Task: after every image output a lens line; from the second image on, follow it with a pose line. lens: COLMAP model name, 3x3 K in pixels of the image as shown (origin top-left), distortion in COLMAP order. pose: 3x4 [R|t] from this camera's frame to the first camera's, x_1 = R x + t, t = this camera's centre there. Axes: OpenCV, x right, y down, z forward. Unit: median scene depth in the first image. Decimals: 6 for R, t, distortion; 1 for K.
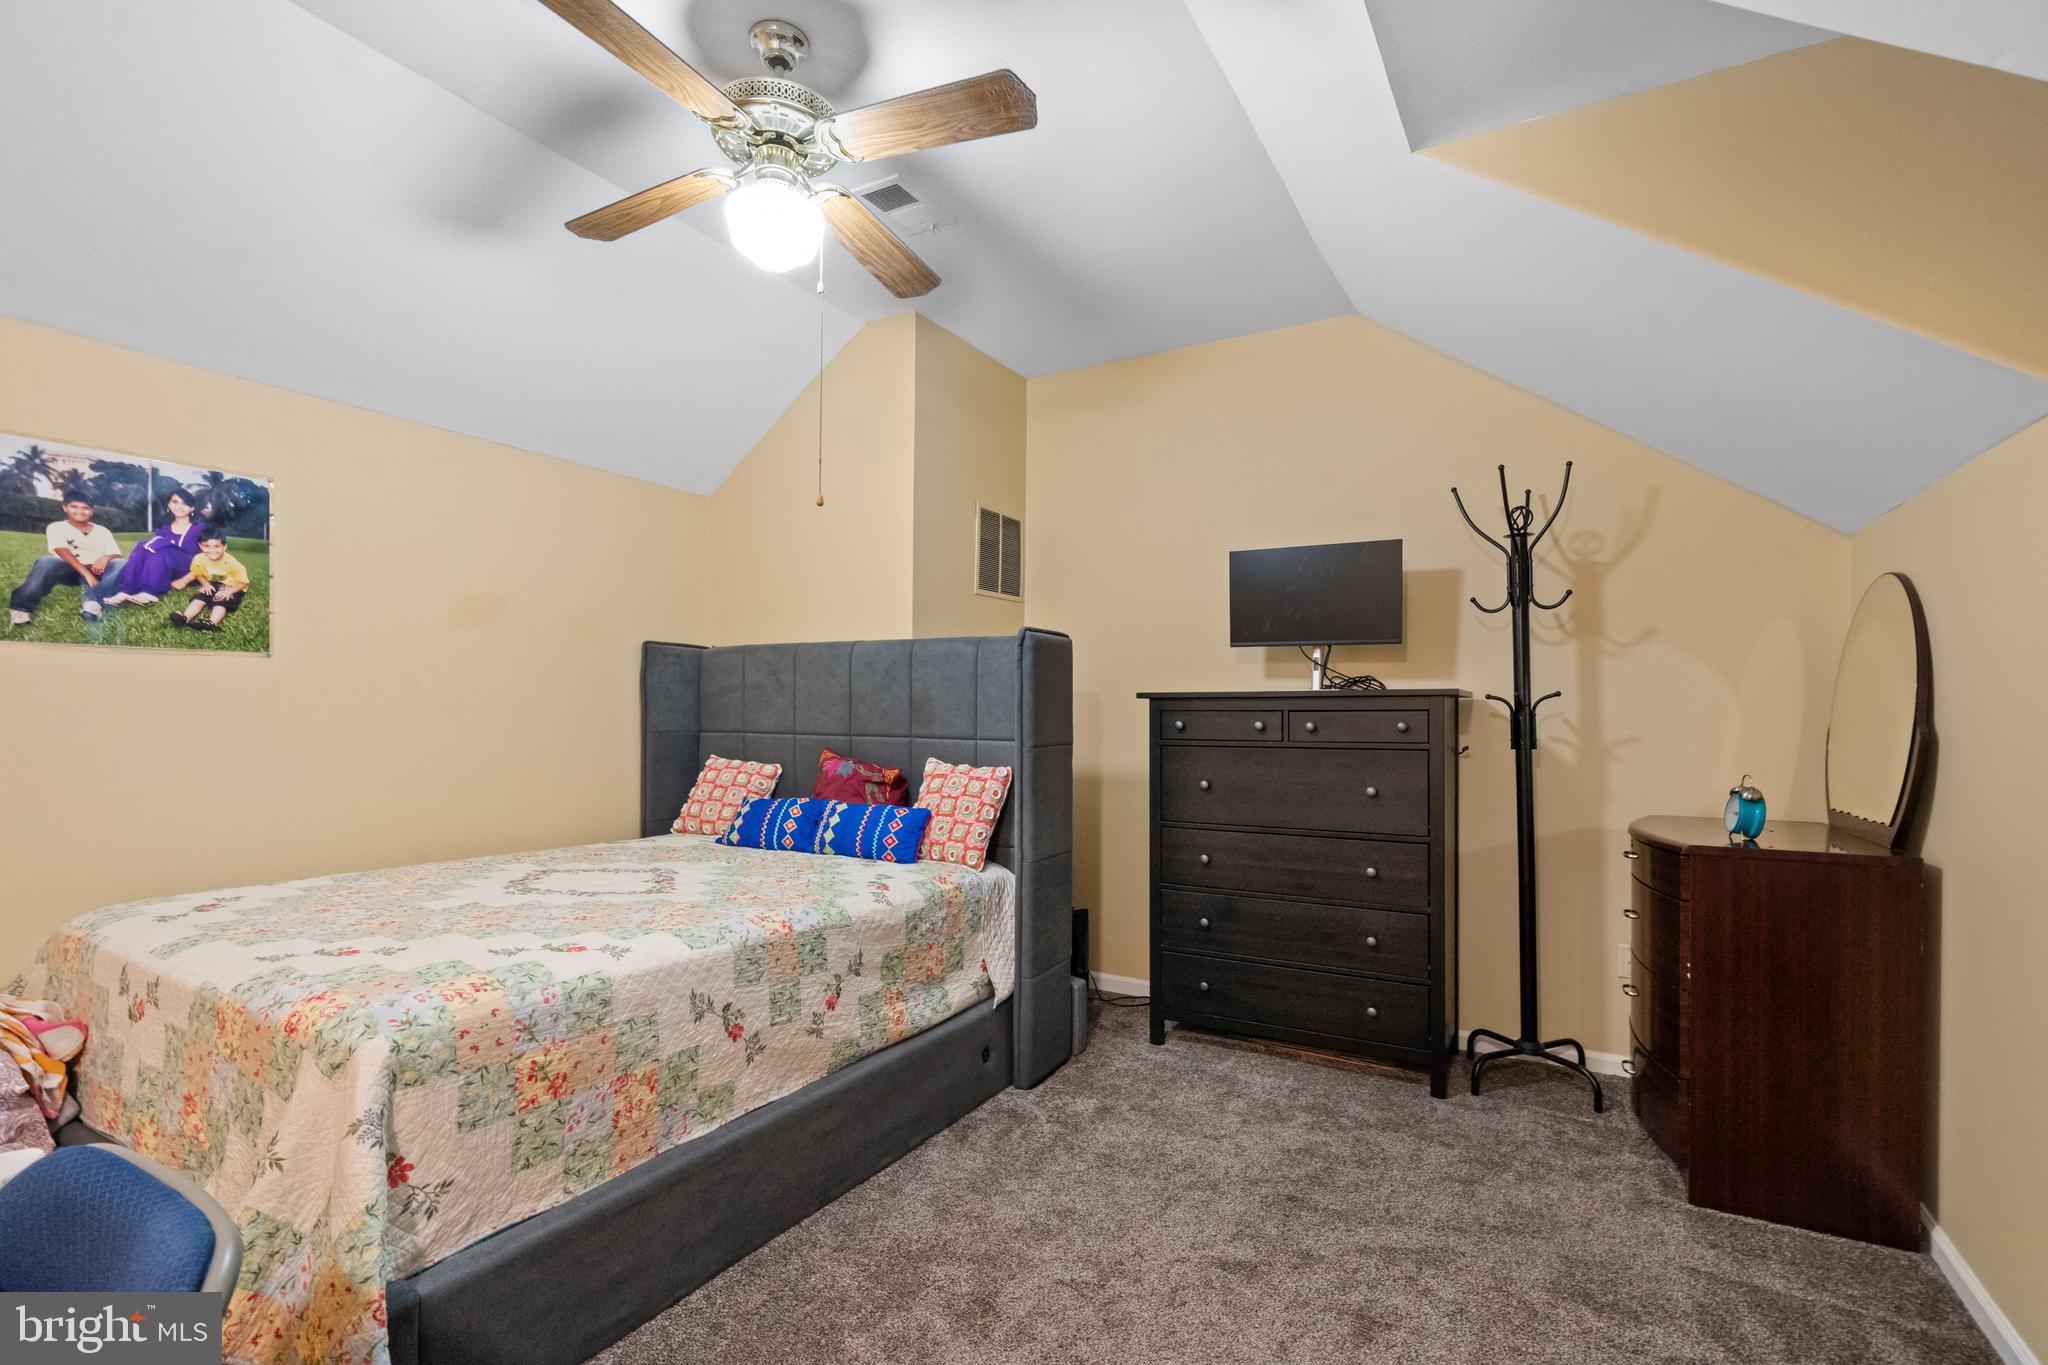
lens RADIAL K [[939.2, 0, 1026.9], [0, 939.2, 718.1], [0, 0, 1]] dist [-0.000359, 0.000053]
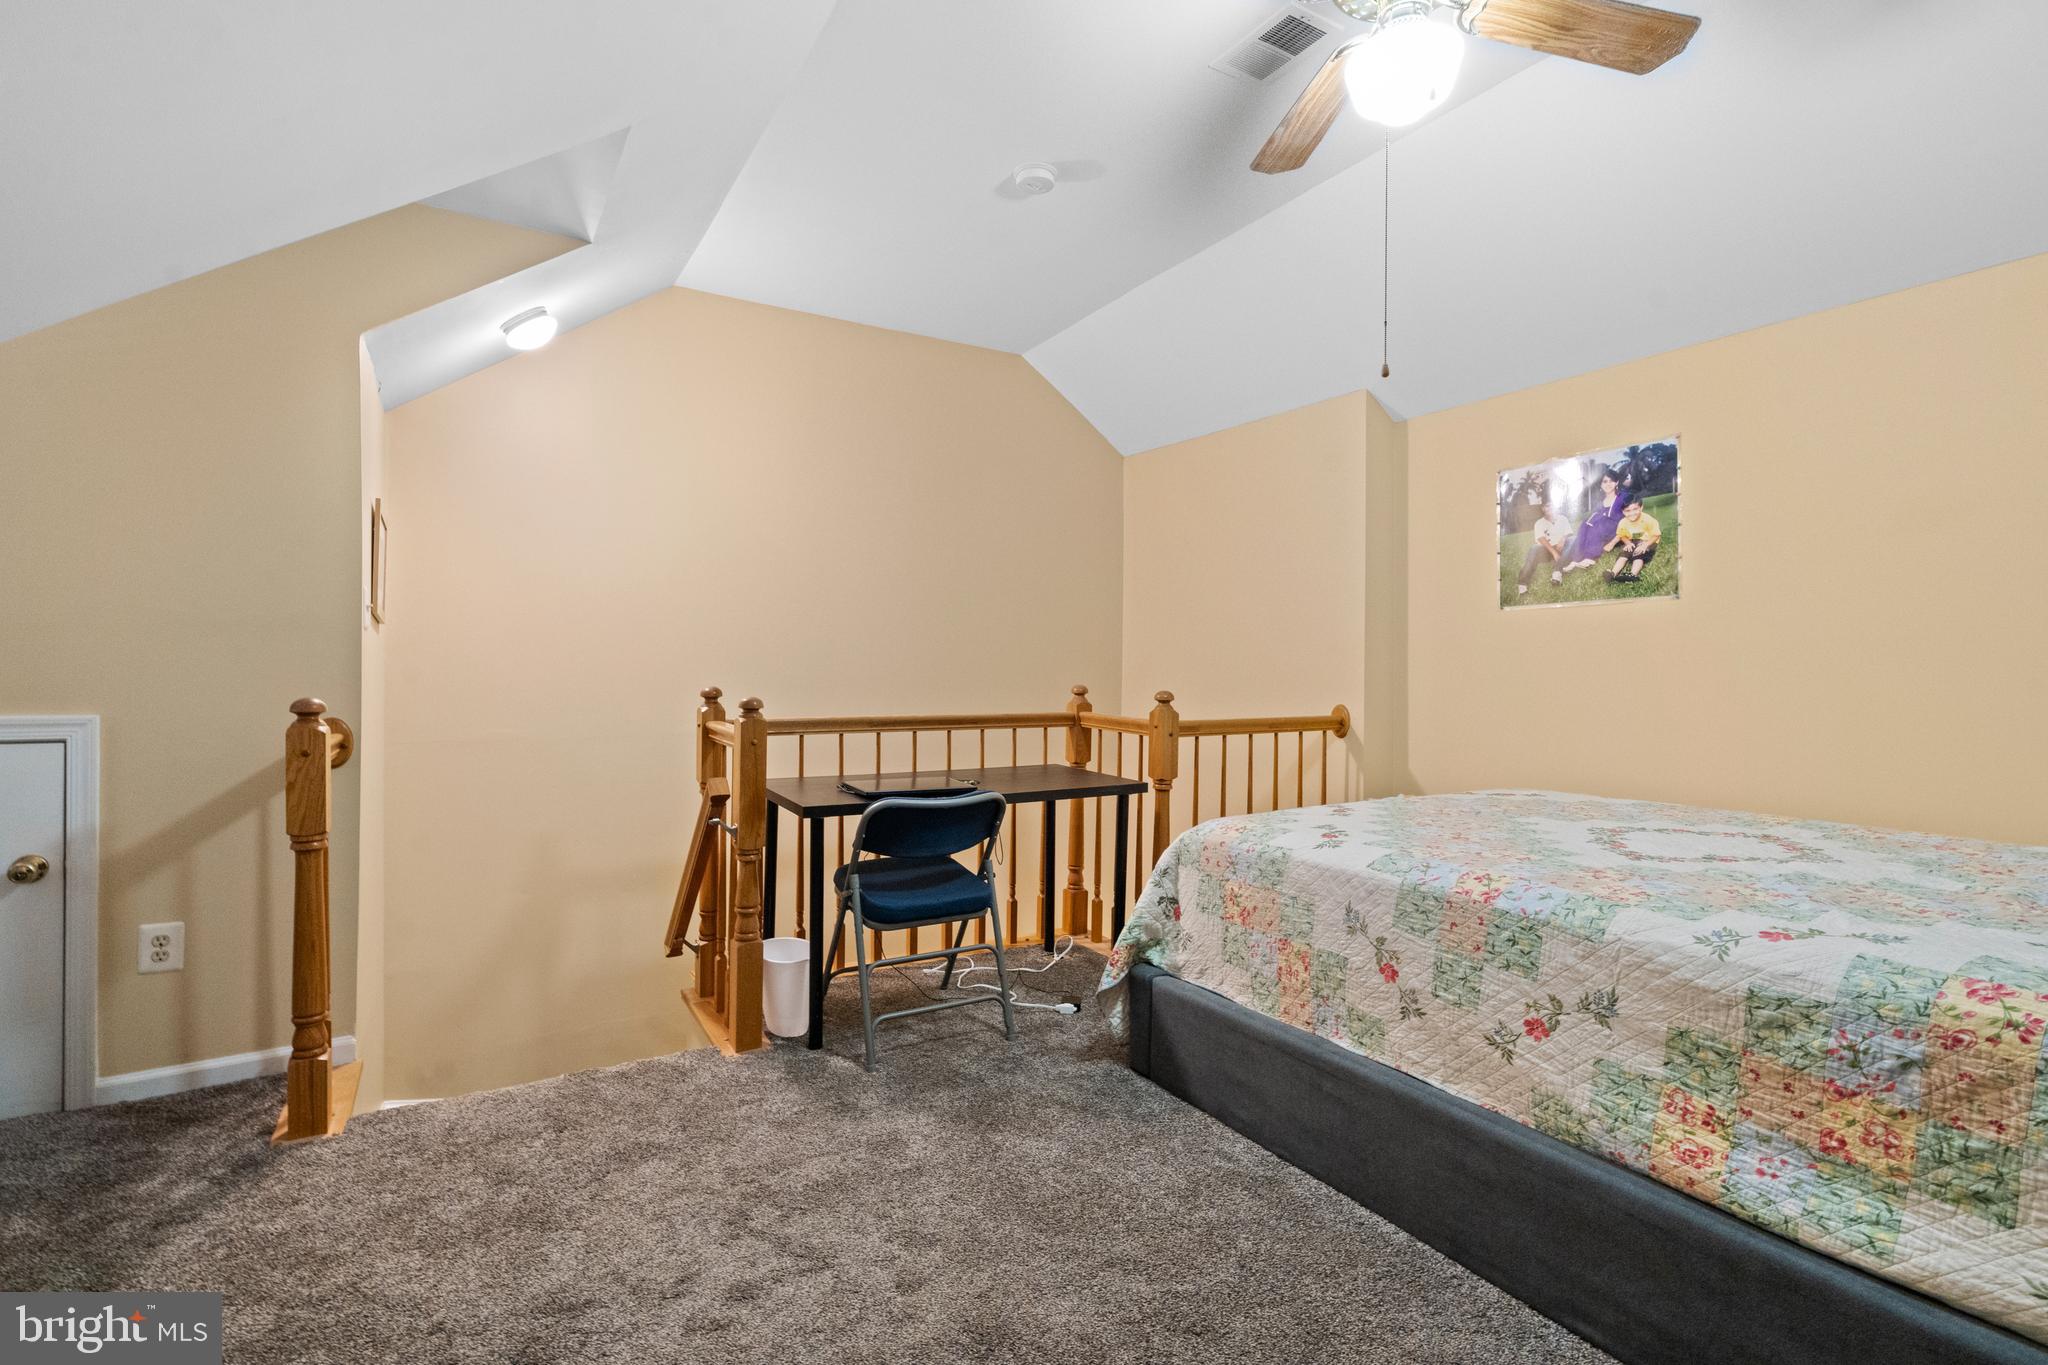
lens RADIAL K [[945.1, 0, 1024.0], [0, 945.1, 682.5], [0, 0, 1]] dist [0.000122, 0.000054]
pose [[-0.484193, -0.003913, -0.874953, 0.561926], [-0.011953, 0.999926, 0.002142, 0.042282], [0.874880, 0.011496, -0.484204, 0.936980]]
